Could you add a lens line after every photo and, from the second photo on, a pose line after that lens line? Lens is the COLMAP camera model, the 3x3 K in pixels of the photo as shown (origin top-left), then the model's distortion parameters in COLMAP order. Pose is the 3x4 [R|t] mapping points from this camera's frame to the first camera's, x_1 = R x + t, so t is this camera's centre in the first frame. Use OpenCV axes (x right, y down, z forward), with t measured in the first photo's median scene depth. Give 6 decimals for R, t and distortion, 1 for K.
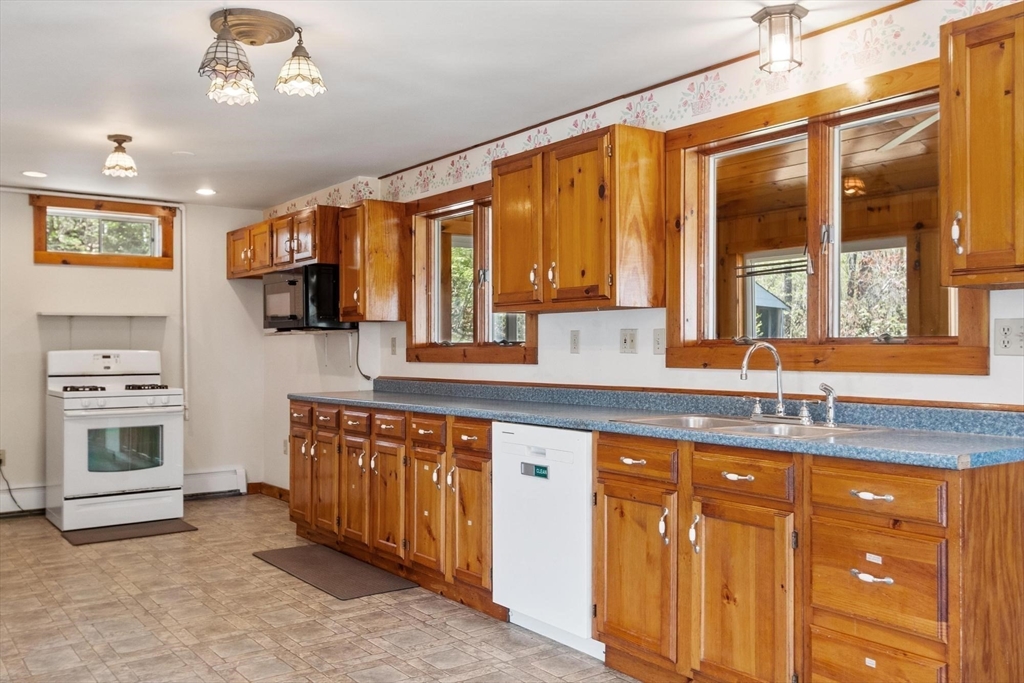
lens RADIAL K [[903.4, 0, 513.0], [0, 903.4, 343.6], [0, 0, 1]] dist [0.010526, 0.006790]
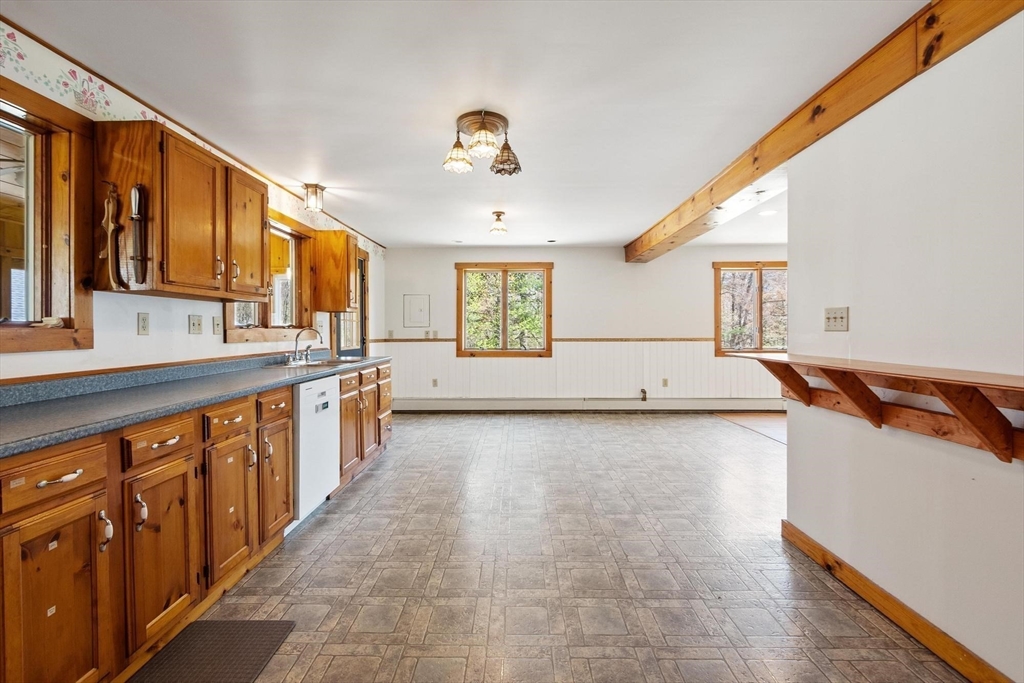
lens RADIAL K [[451.9, 0, 509.6], [0, 451.9, 334.9], [0, 0, 1]] dist [0.000091, -0.000065]
pose [[-0.797898, -0.002399, 0.602787, -0.640981], [0.001741, 0.999979, 0.006284, 0.008693], [-0.602790, 0.006063, -0.797877, 1.285205]]
